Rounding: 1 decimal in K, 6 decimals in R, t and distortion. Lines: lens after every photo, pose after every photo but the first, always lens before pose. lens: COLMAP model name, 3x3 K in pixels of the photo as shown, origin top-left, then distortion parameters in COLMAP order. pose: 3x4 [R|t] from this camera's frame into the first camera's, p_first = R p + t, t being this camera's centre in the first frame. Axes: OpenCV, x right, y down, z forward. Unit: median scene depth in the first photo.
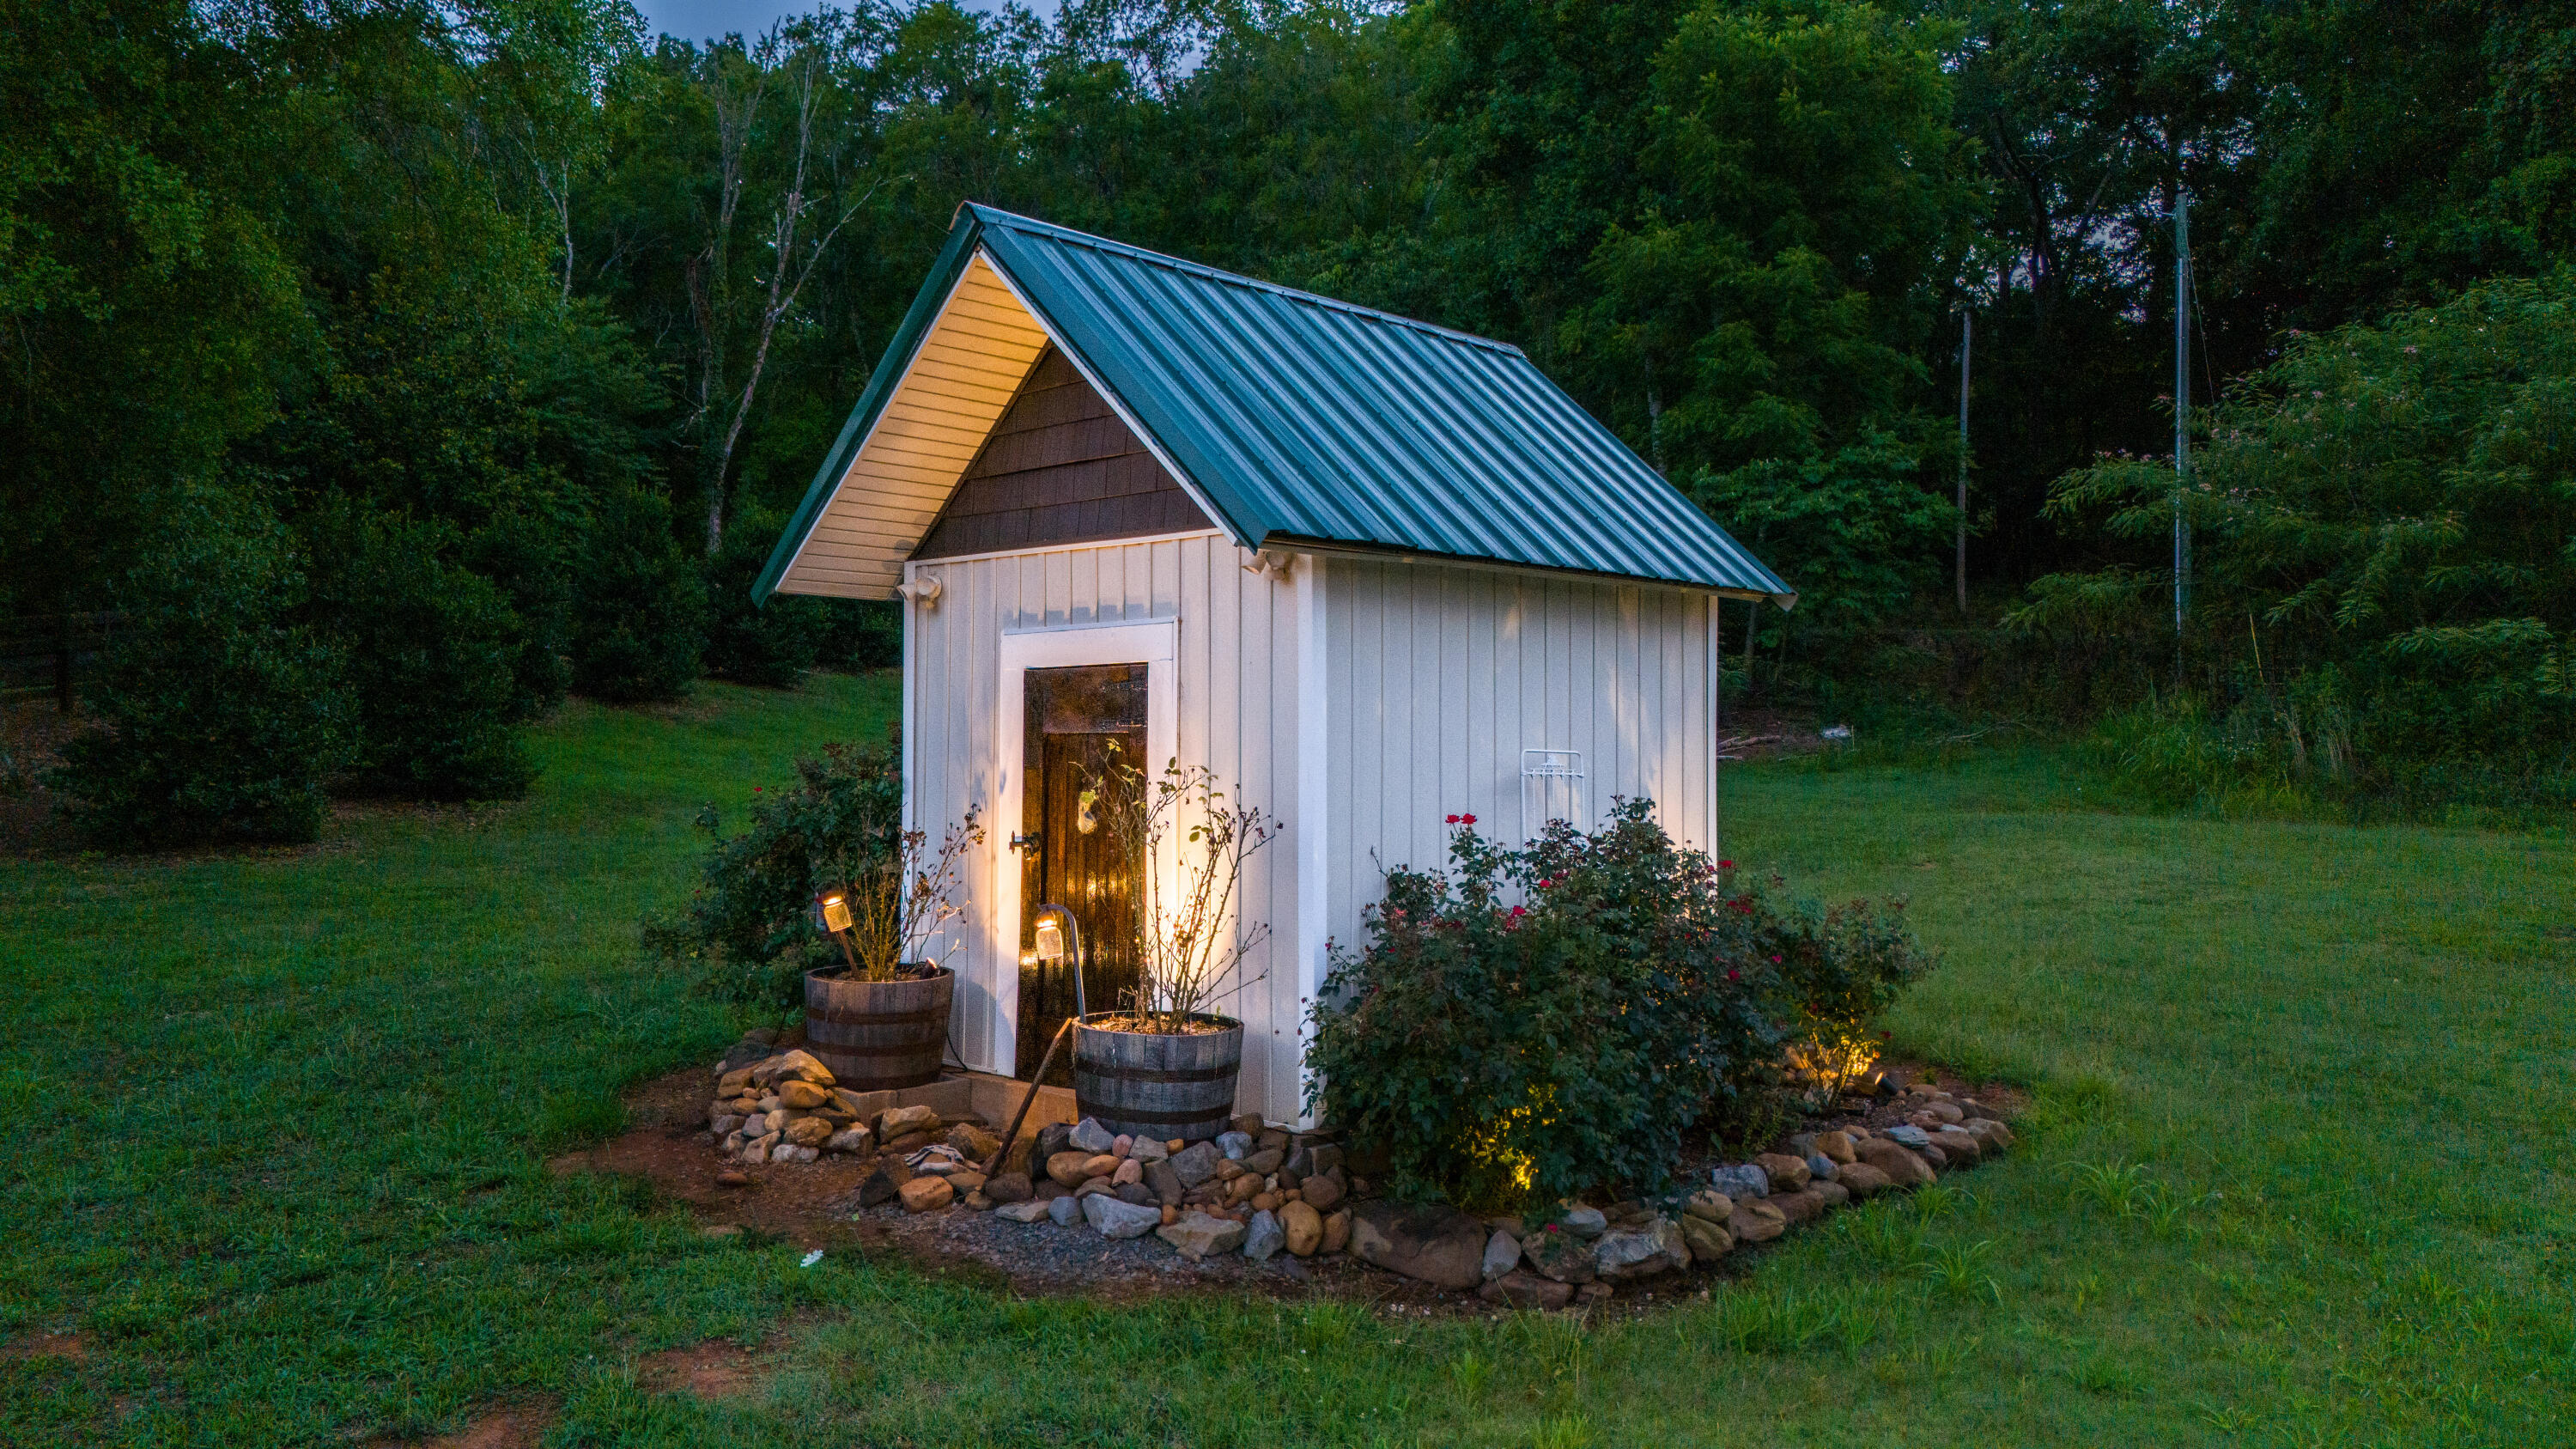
lens RADIAL K [[1871.1, 0, 1297.0], [0, 1871.1, 718.6], [0, 0, 1]] dist [0.095914, -0.080898]
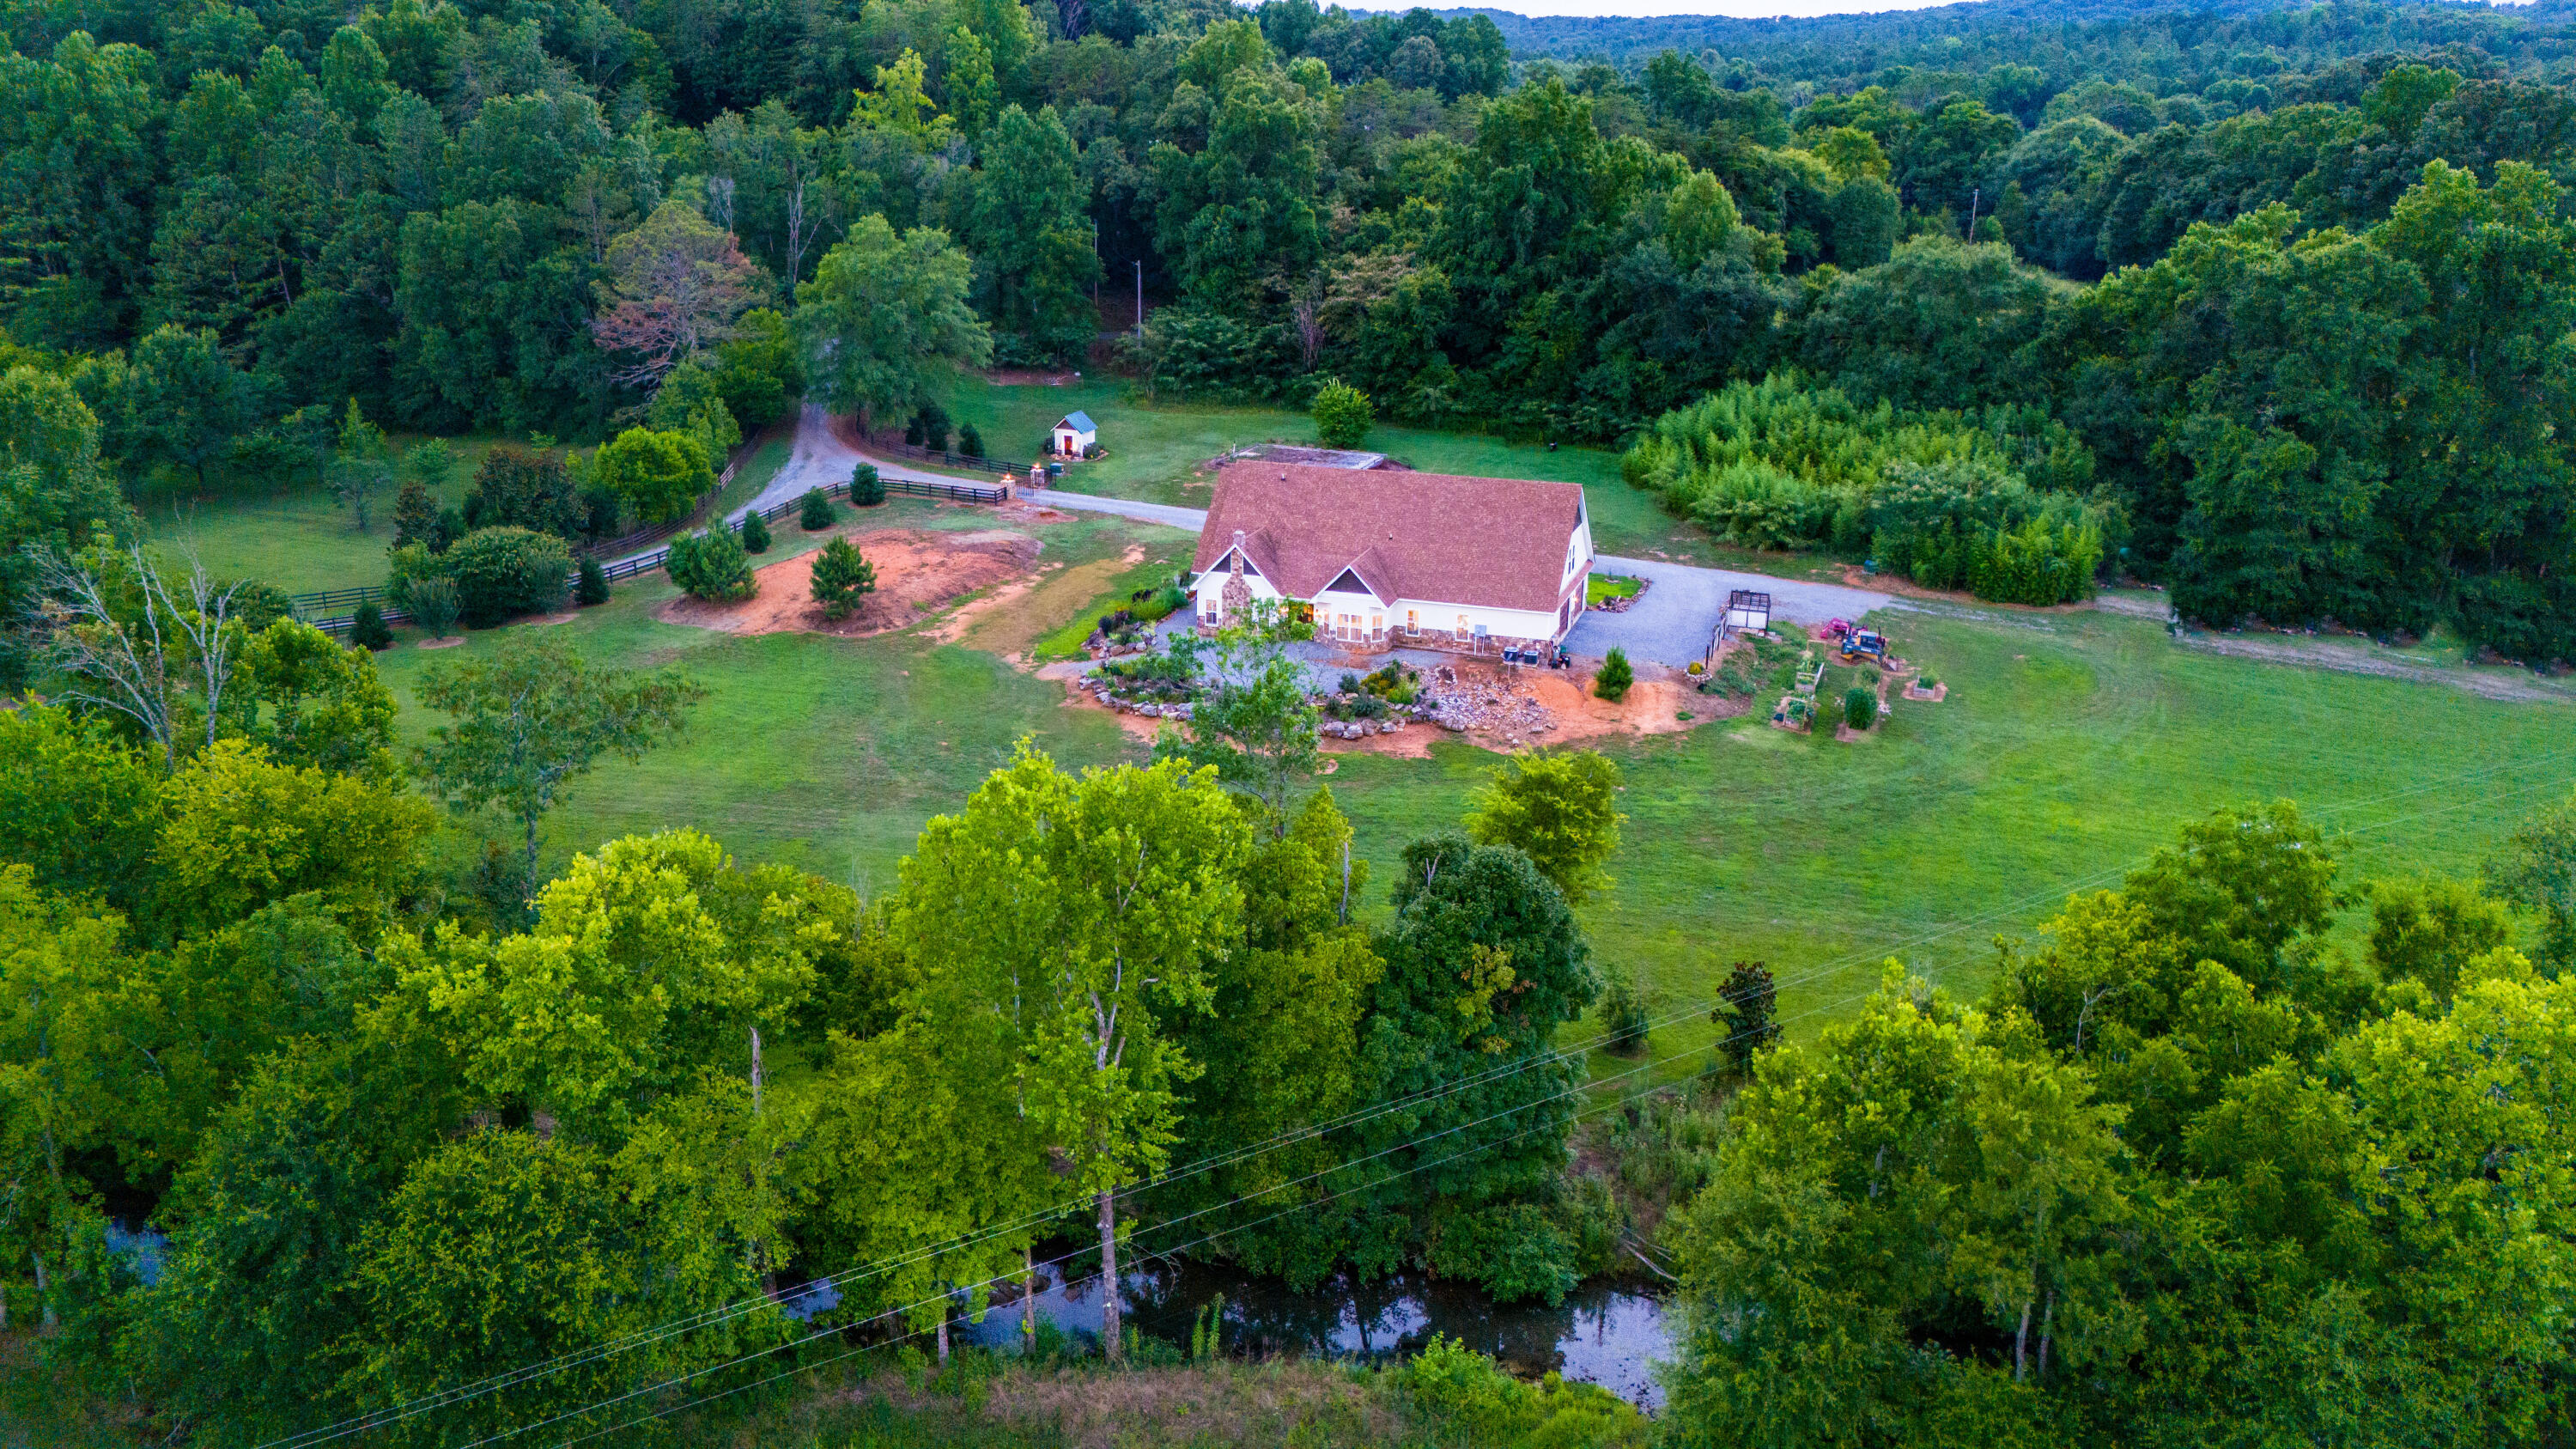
lens RADIAL K [[1871.1, 0, 1297.0], [0, 1871.1, 718.6], [0, 0, 1]] dist [0.095914, -0.080898]
pose [[0.900161, -0.134894, 0.414142, -1.730232], [-0.016877, 0.939317, 0.342635, -1.072176], [-0.435230, -0.315416, 0.843260, -4.705203]]
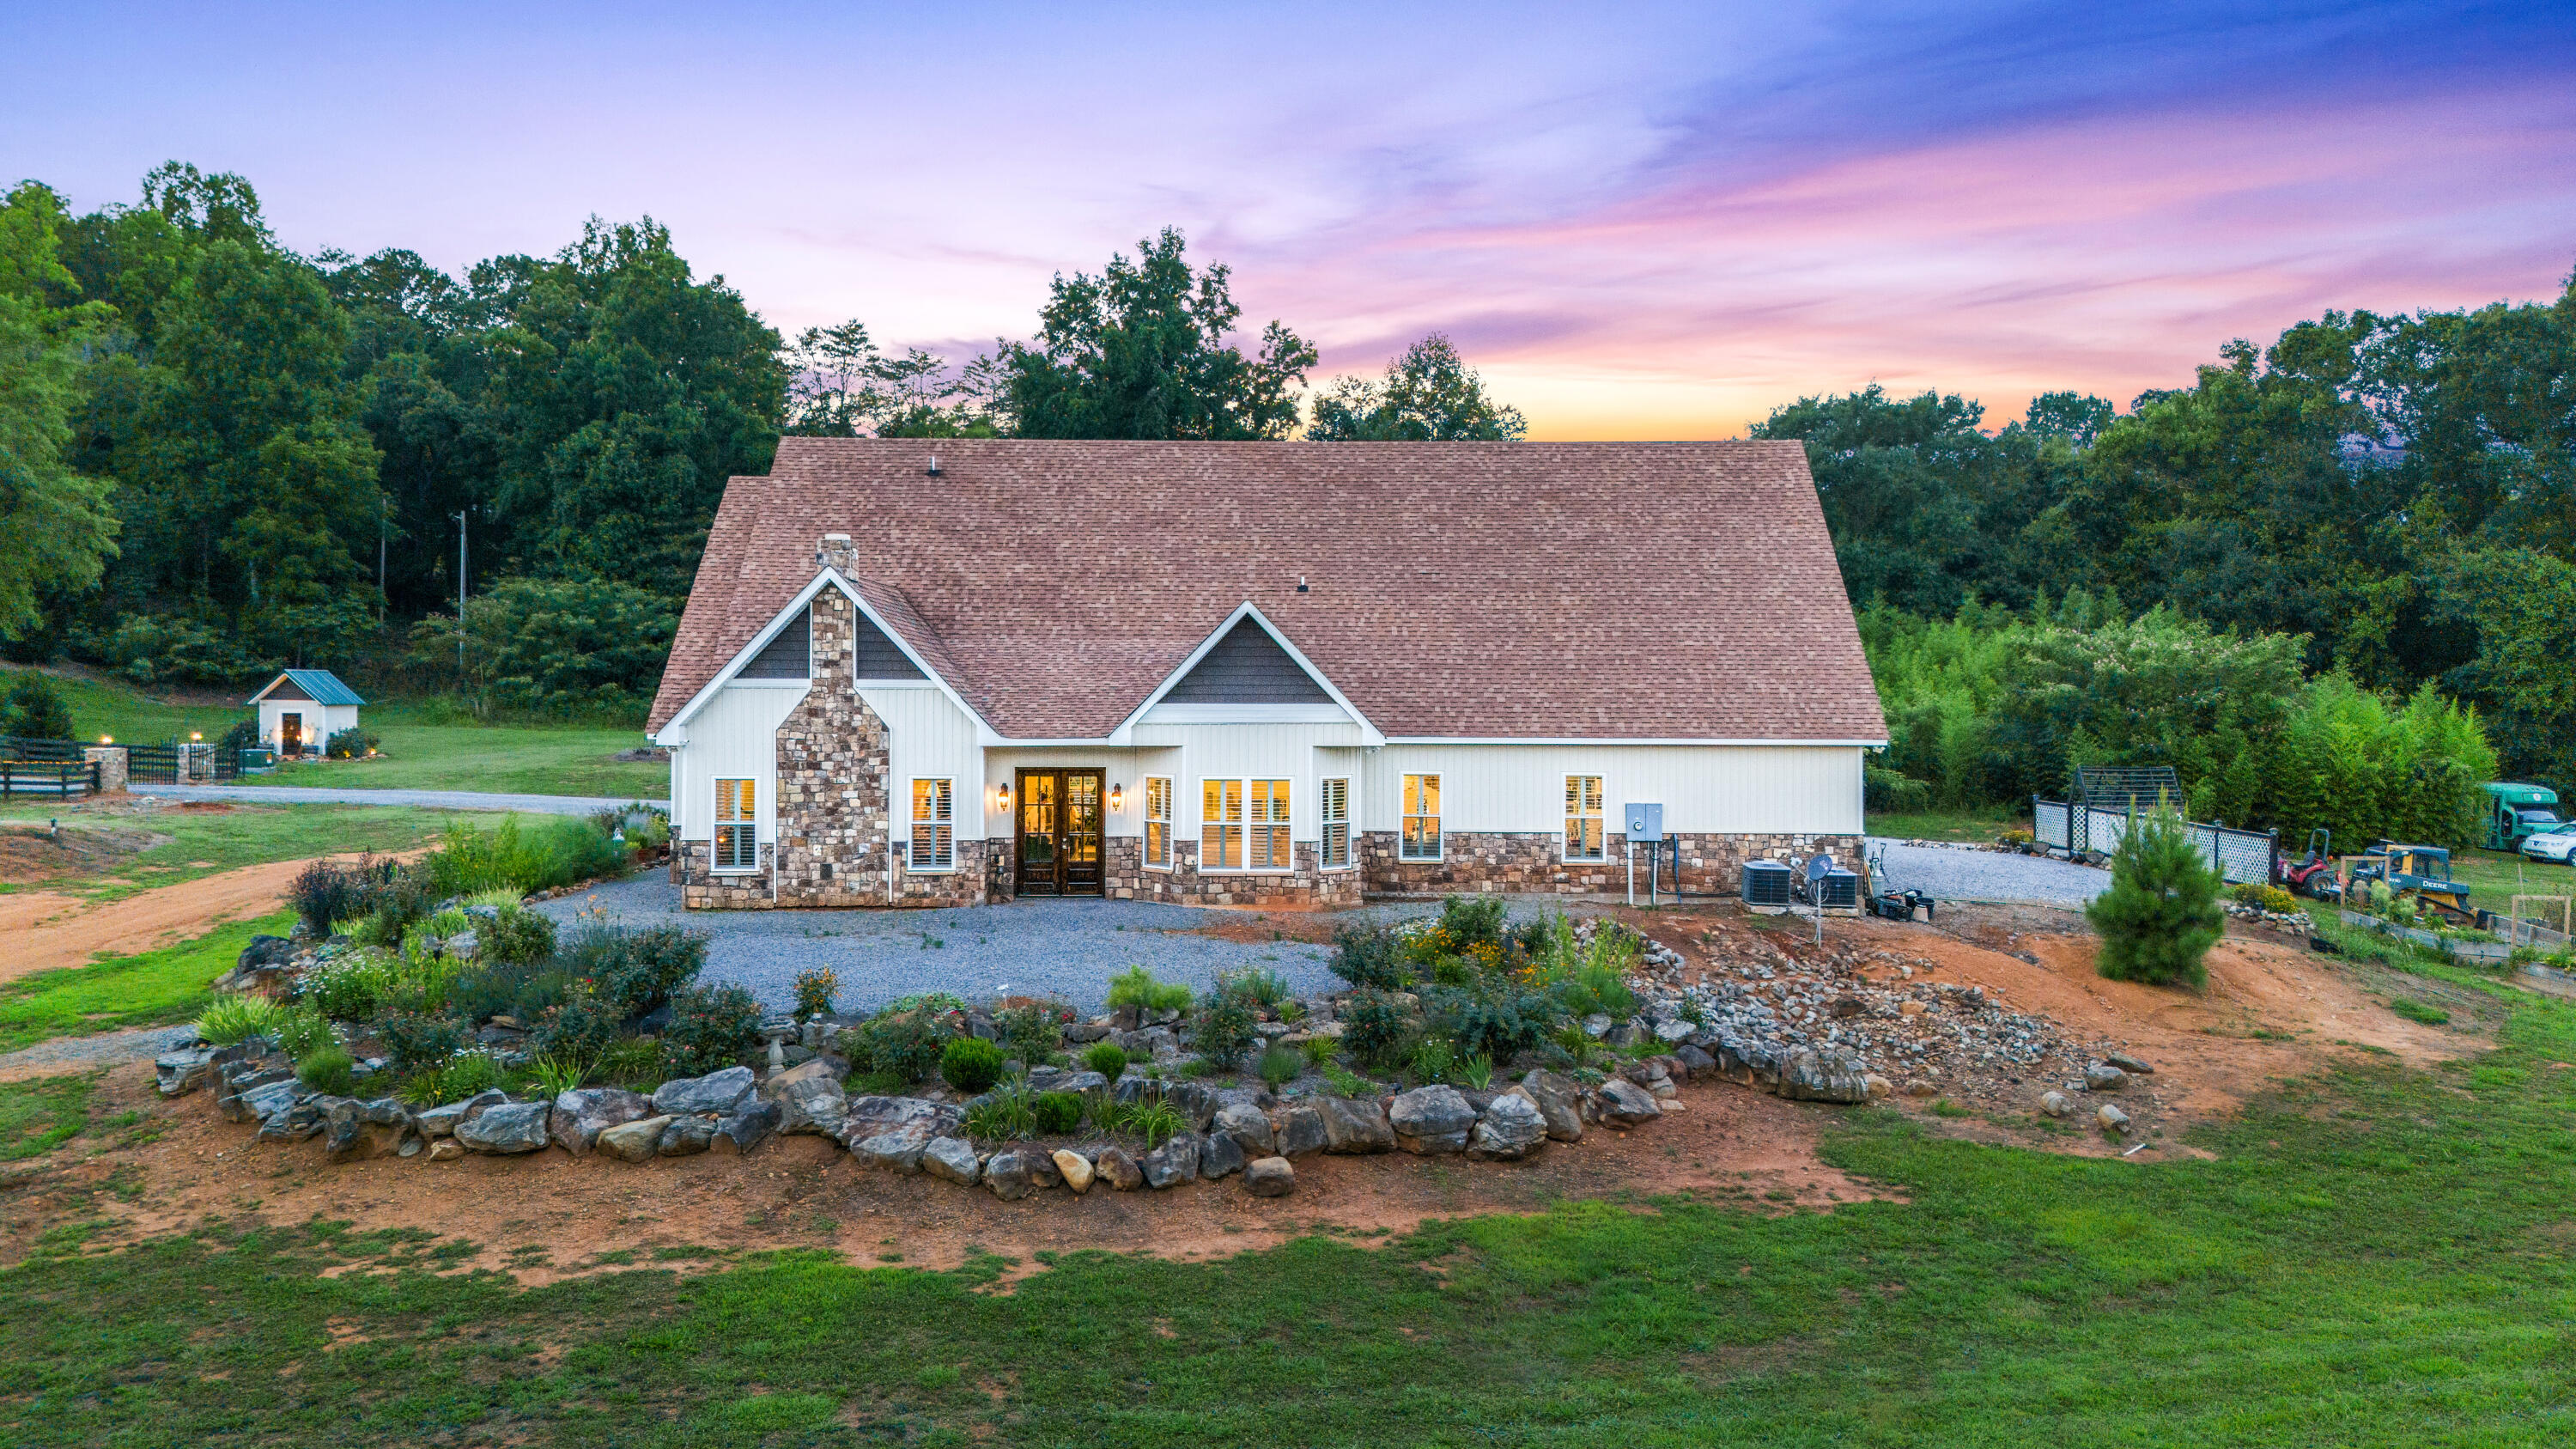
lens RADIAL K [[1871.1, 0, 1297.0], [0, 1871.1, 718.6], [0, 0, 1]] dist [0.095914, -0.080898]
pose [[0.705987, -0.008209, 0.708178, -0.875484], [-0.025054, 0.999017, 0.036557, -0.124169], [-0.707782, -0.043551, 0.705087, -2.472080]]
